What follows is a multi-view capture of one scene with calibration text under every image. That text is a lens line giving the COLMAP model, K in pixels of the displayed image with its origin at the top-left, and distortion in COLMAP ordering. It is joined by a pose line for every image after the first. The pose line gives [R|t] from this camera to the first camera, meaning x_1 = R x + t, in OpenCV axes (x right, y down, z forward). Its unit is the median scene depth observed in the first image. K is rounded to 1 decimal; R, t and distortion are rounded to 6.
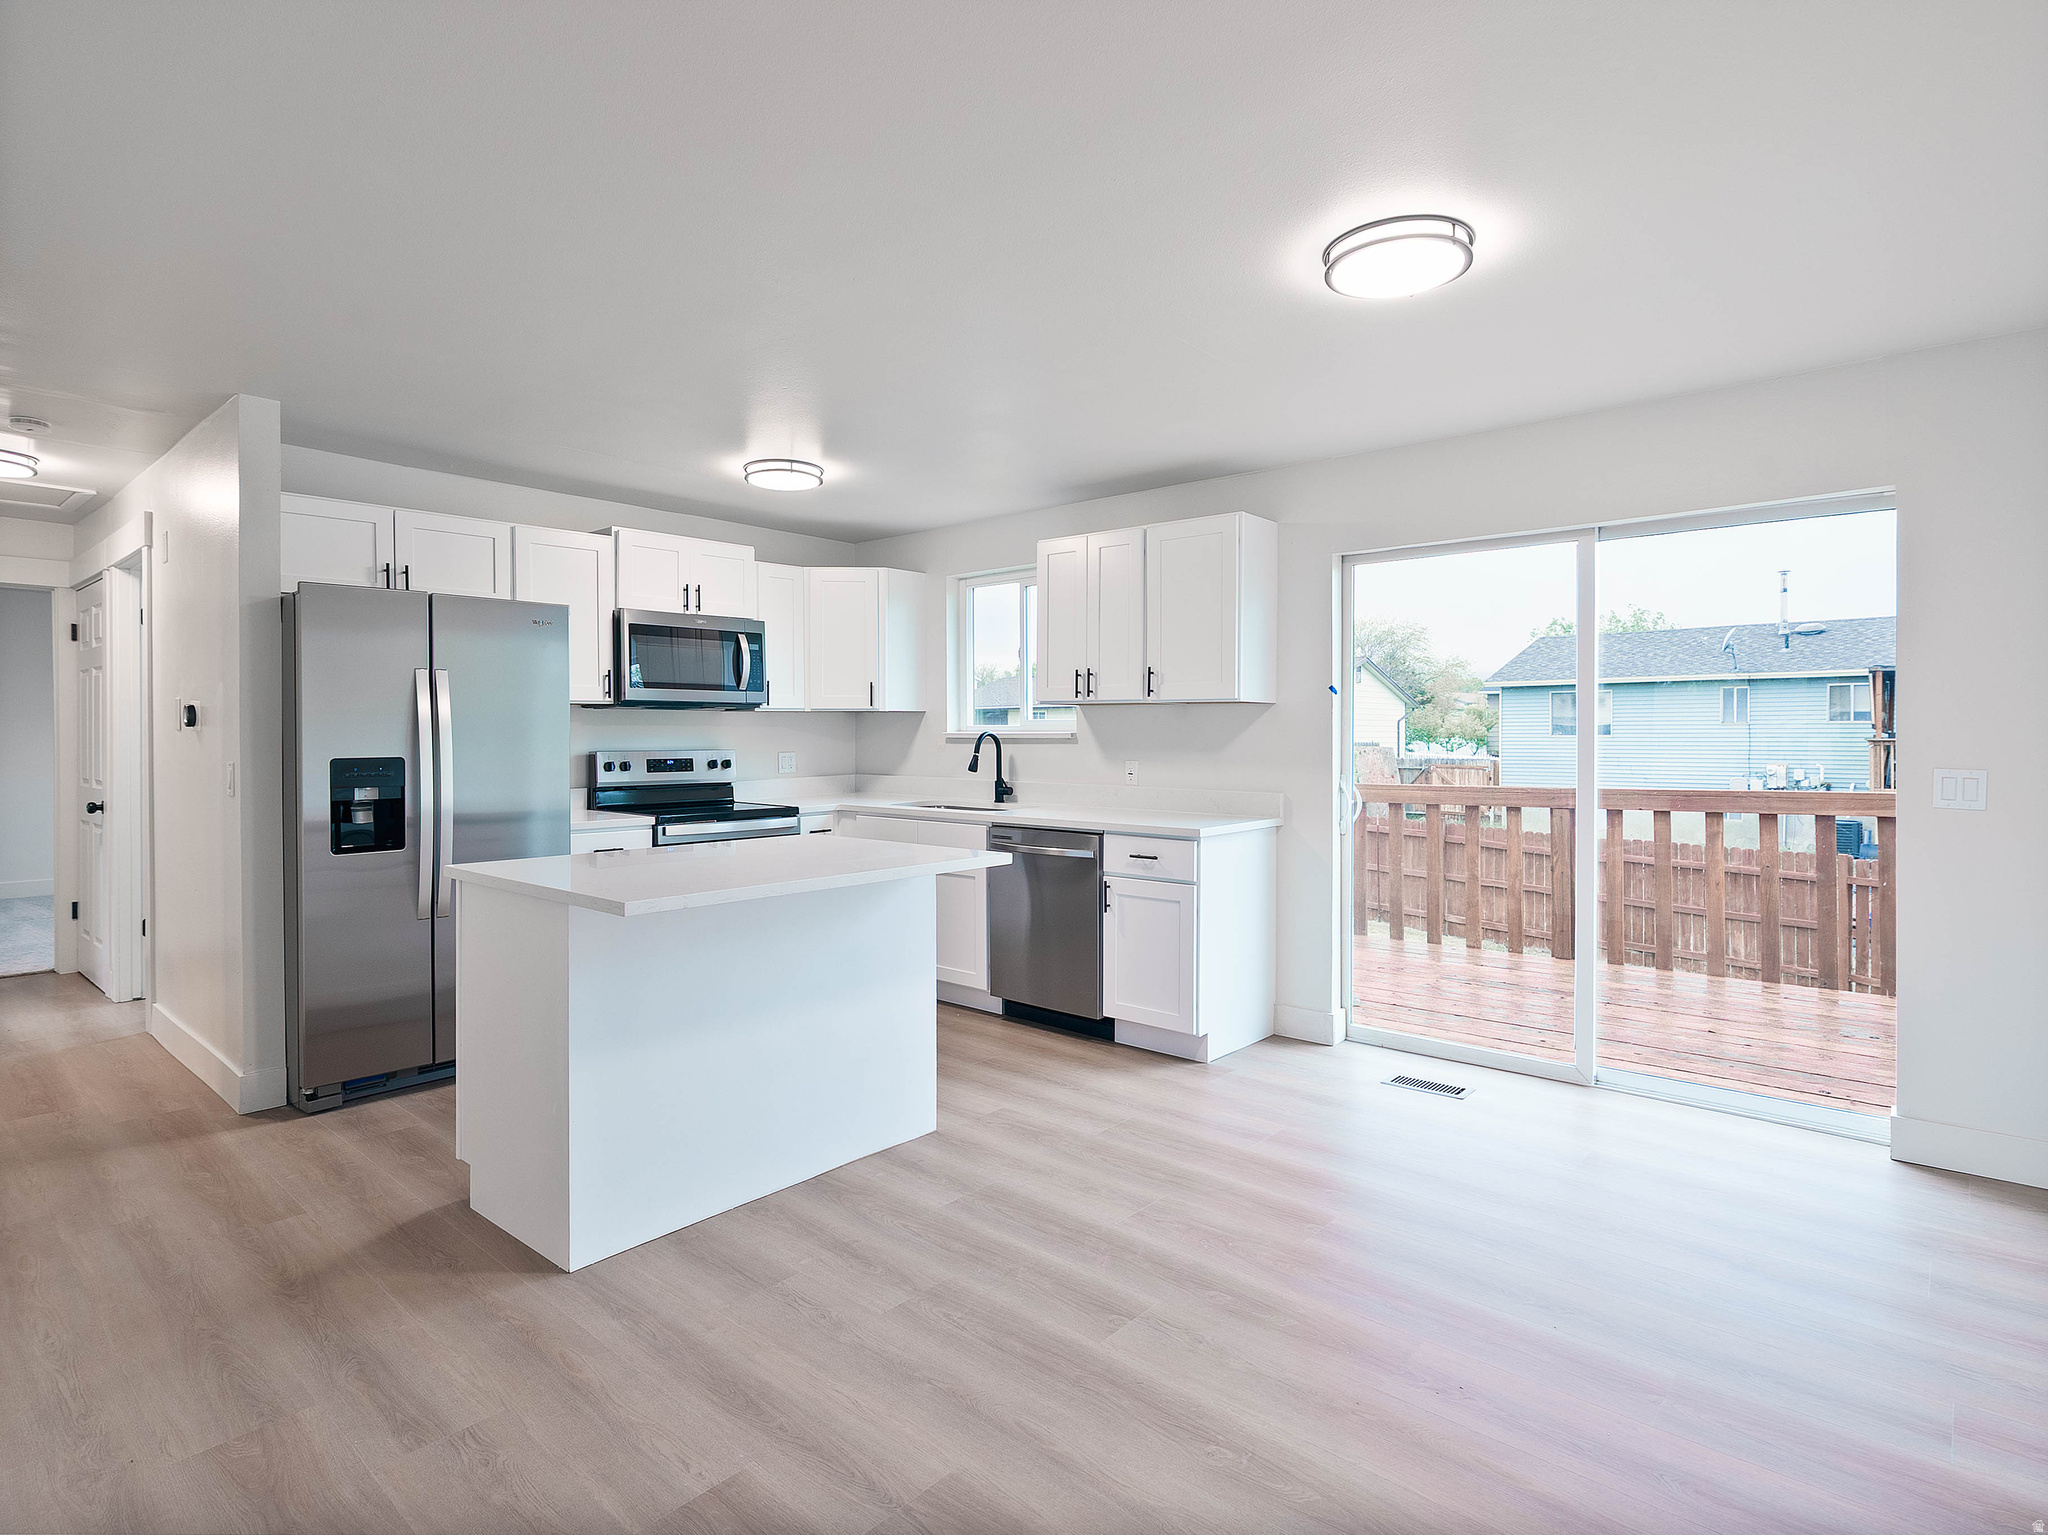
lens RADIAL K [[1049.2, 0, 1038.9], [0, 1049.2, 751.5], [0, 0, 1]] dist [-0.005319, 0.000882]
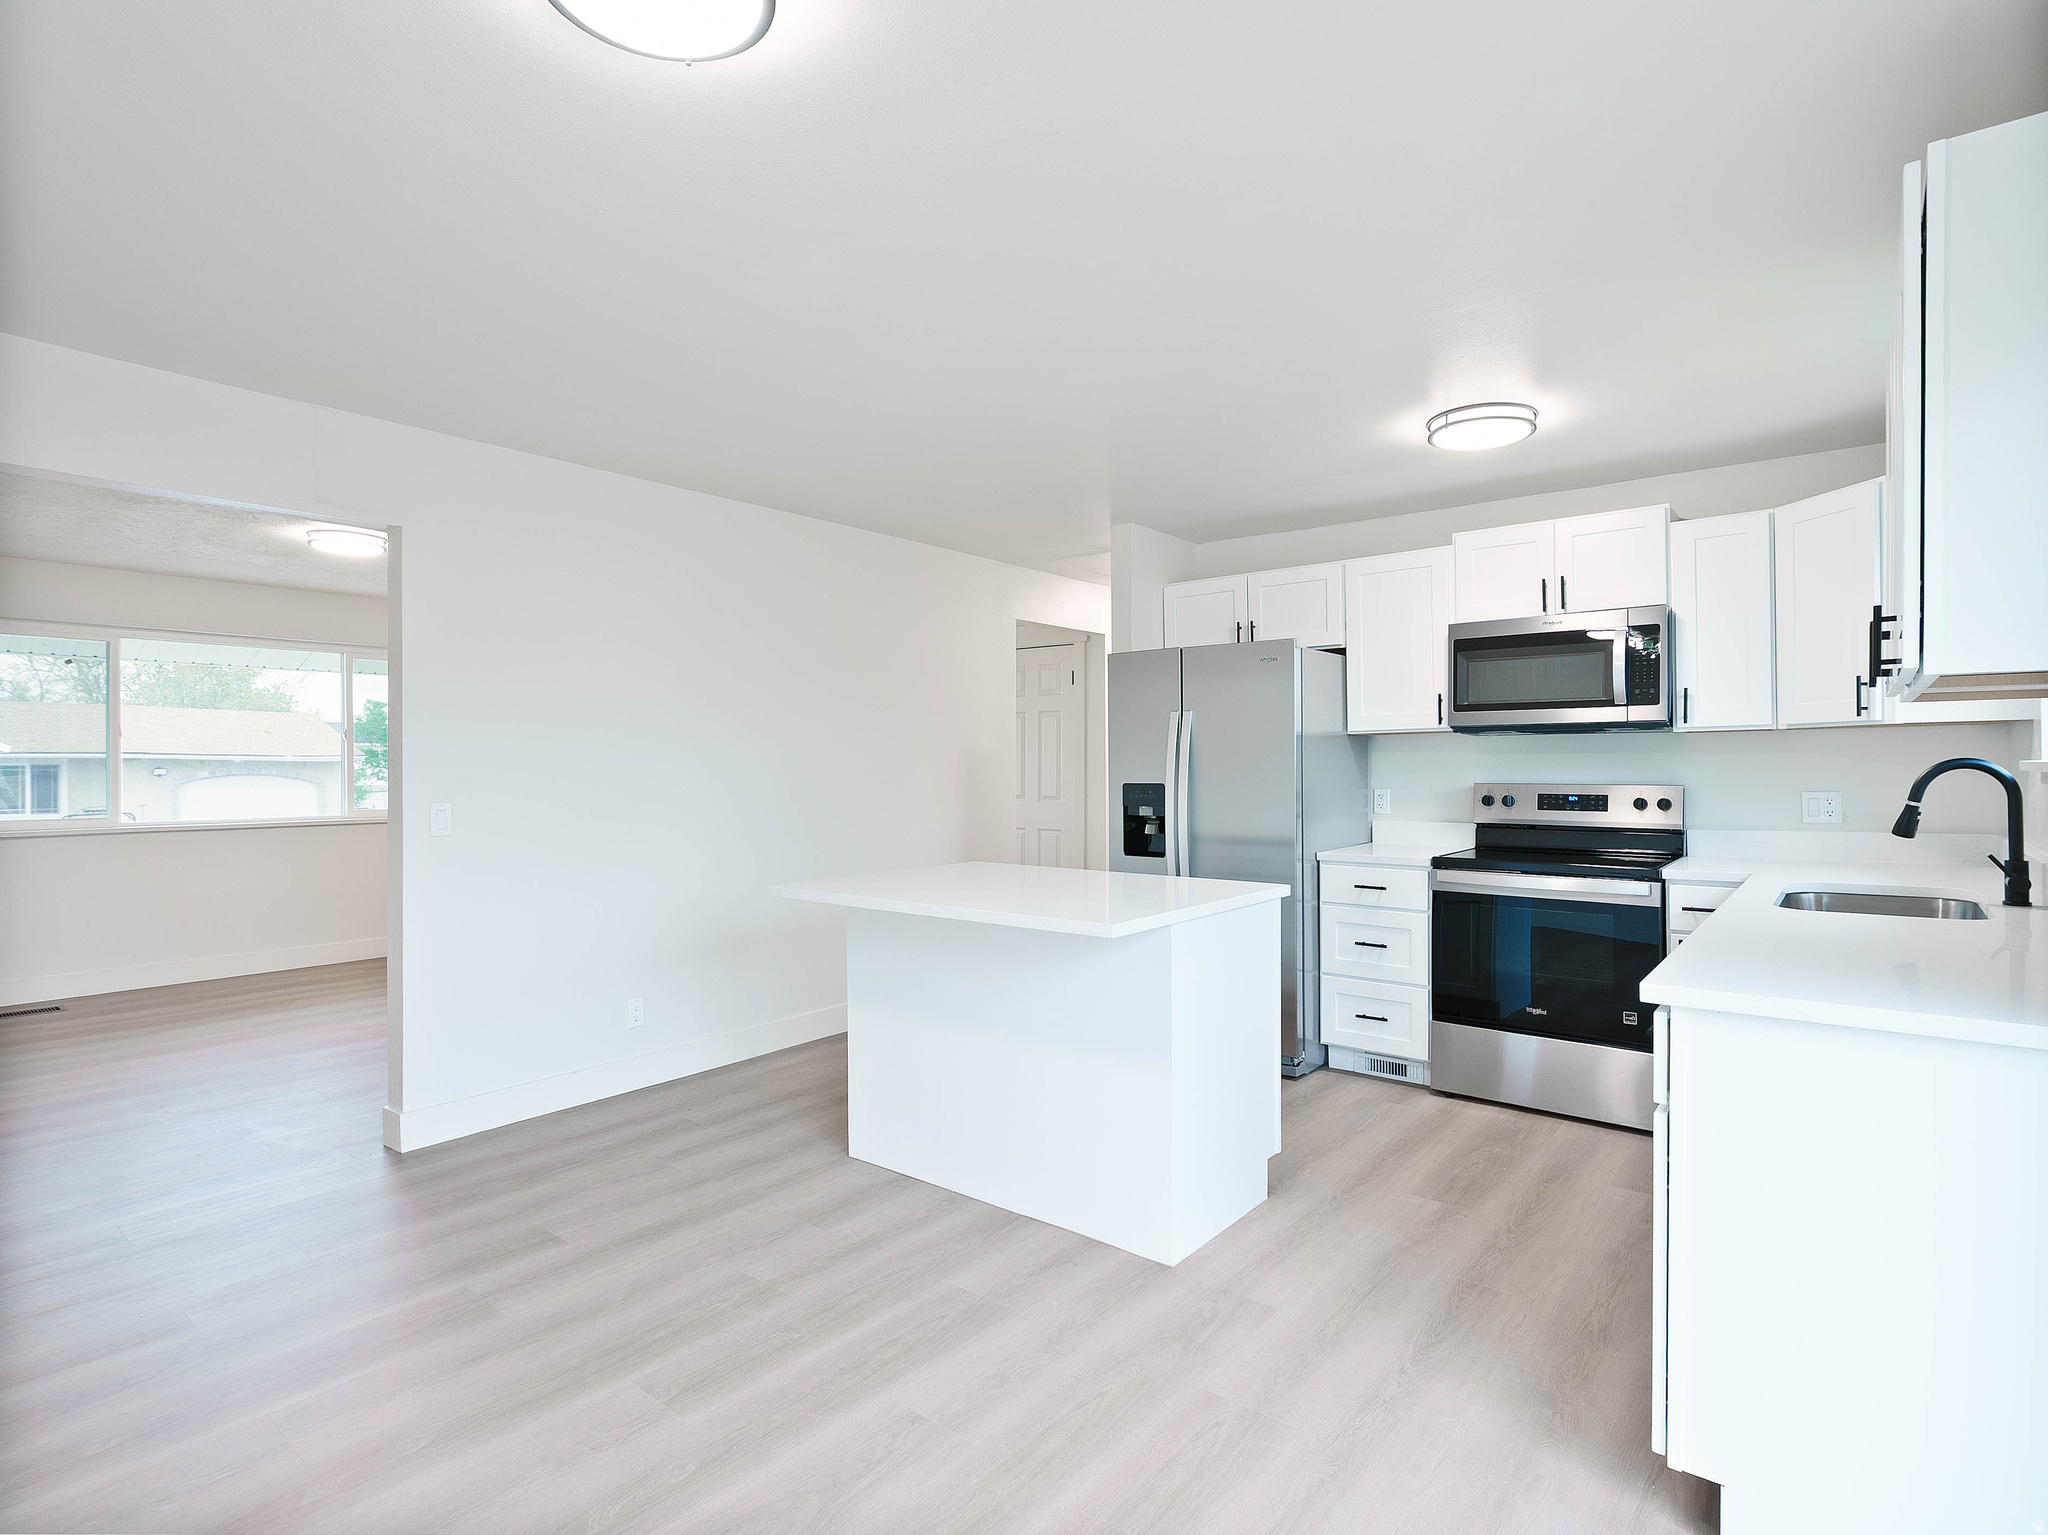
lens RADIAL K [[1049.2, 0, 1037.1], [0, 1049.2, 766.8], [0, 0, 1]] dist [-0.005319, 0.000882]
pose [[0.043966, 0.002268, -0.999030, 0.535654], [-0.015437, 0.999880, 0.001590, -0.011192], [0.998914, 0.015352, 0.043996, 0.672721]]
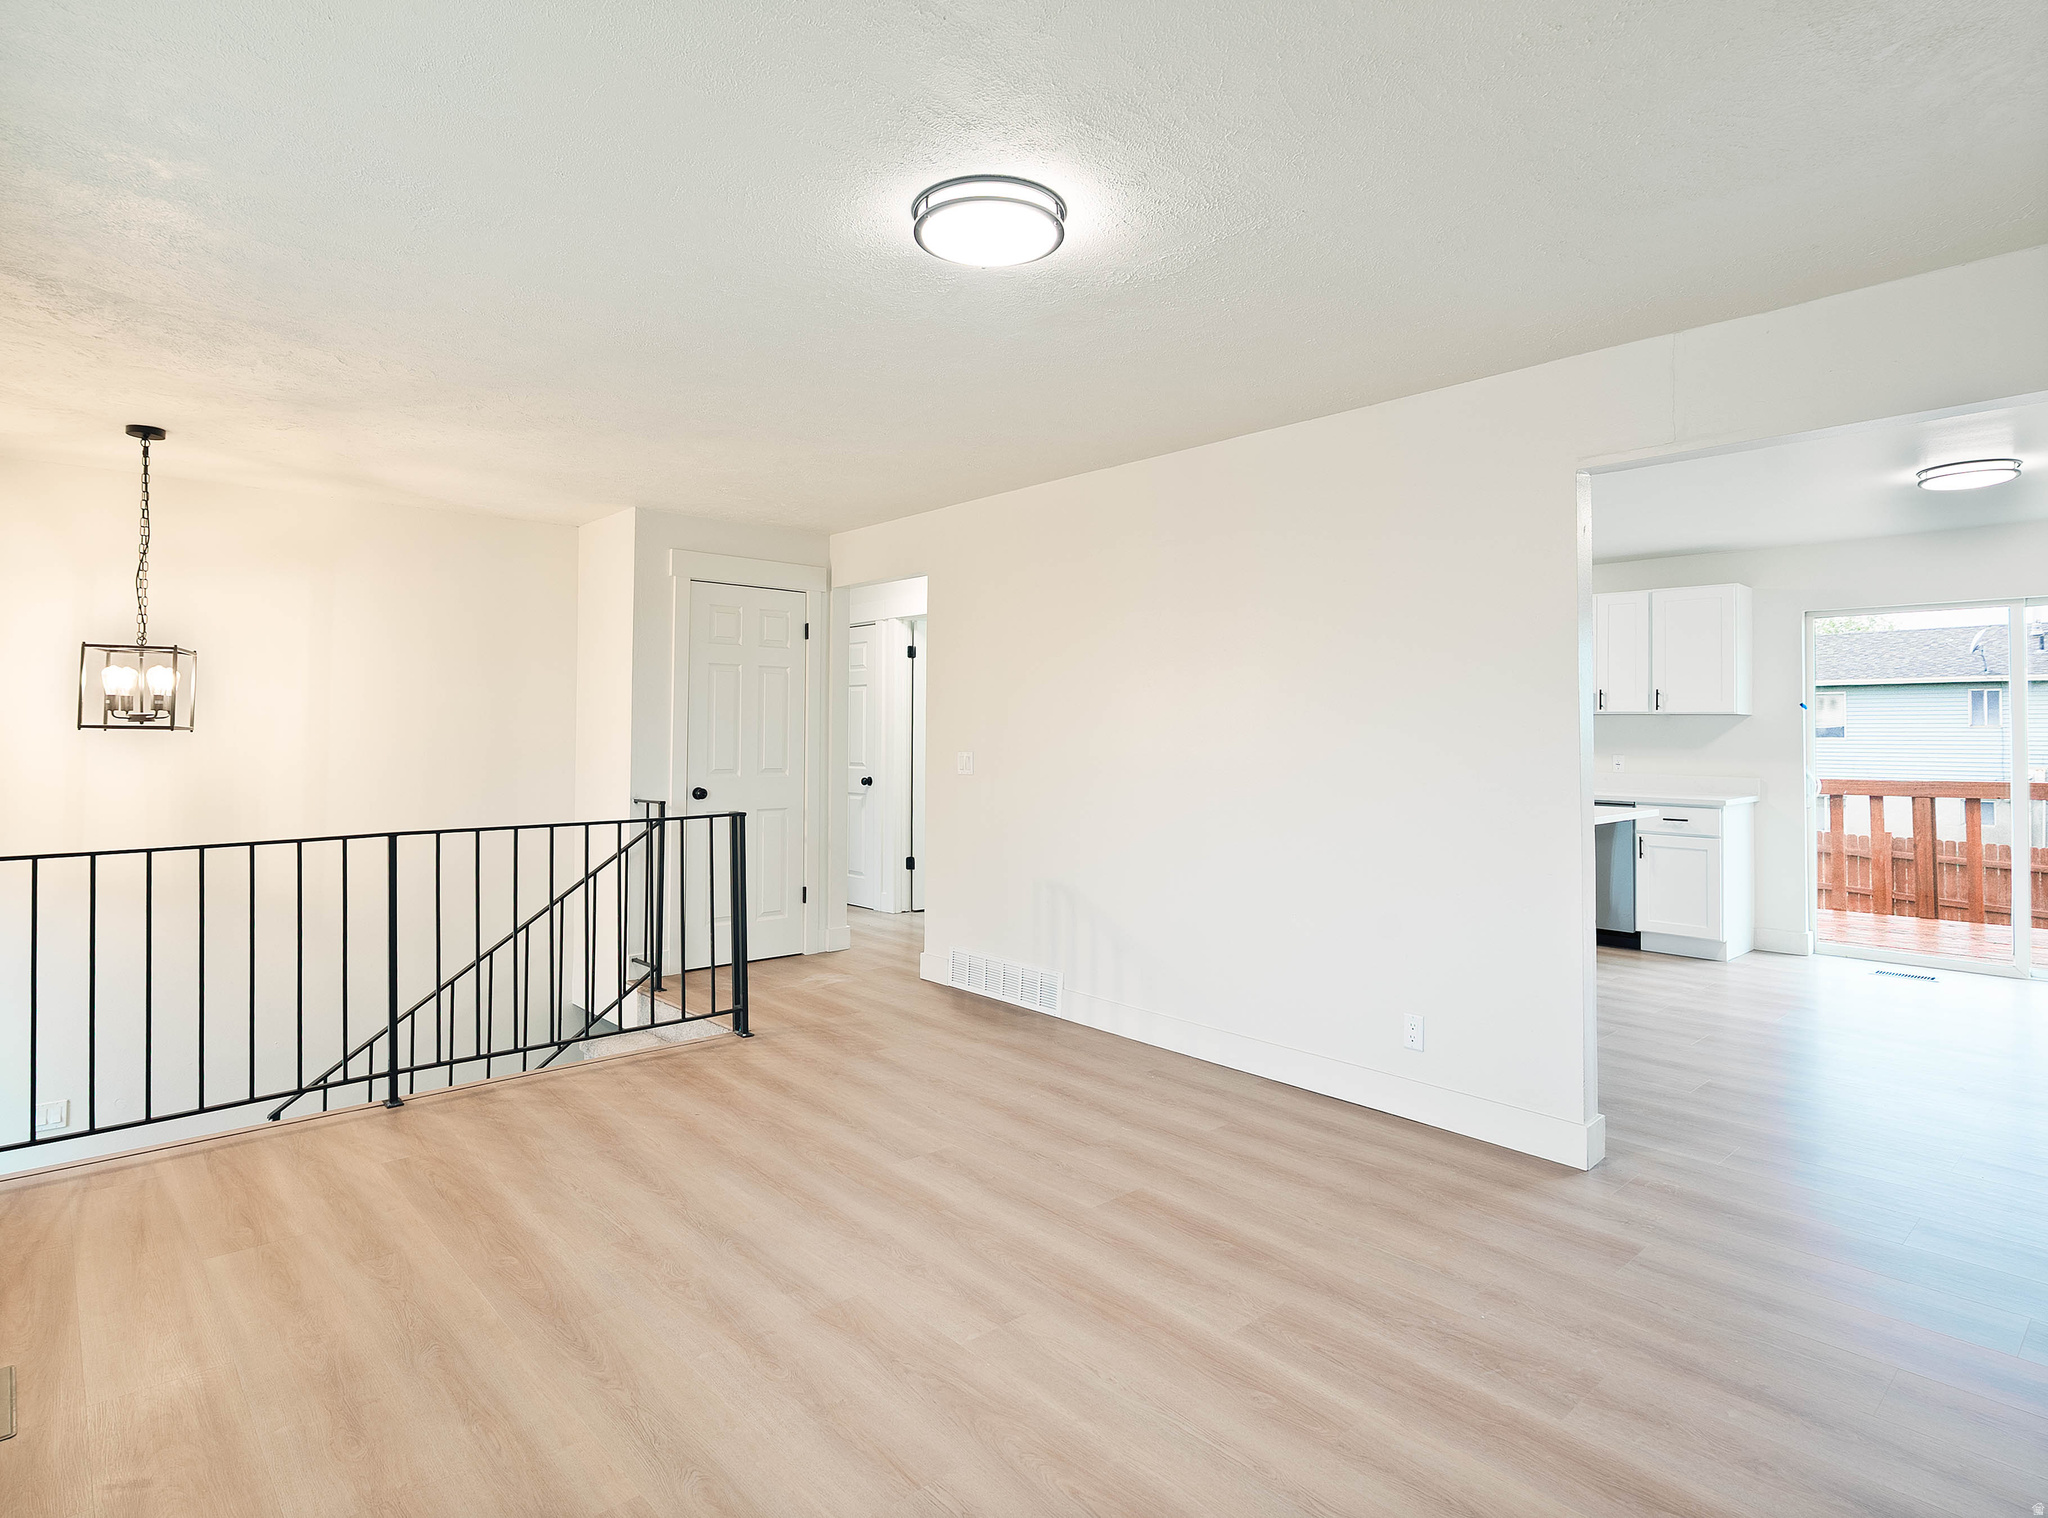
lens RADIAL K [[1080.3, 0, 1028.2], [0, 1080.3, 732.0], [0, 0, 1]] dist [0.002638, 0.000326]
pose [[0.993774, 0.005619, -0.111273, -0.606558], [-0.007398, 0.999851, -0.015581, 0.007169], [0.111168, 0.016308, 0.993668, -0.585285]]
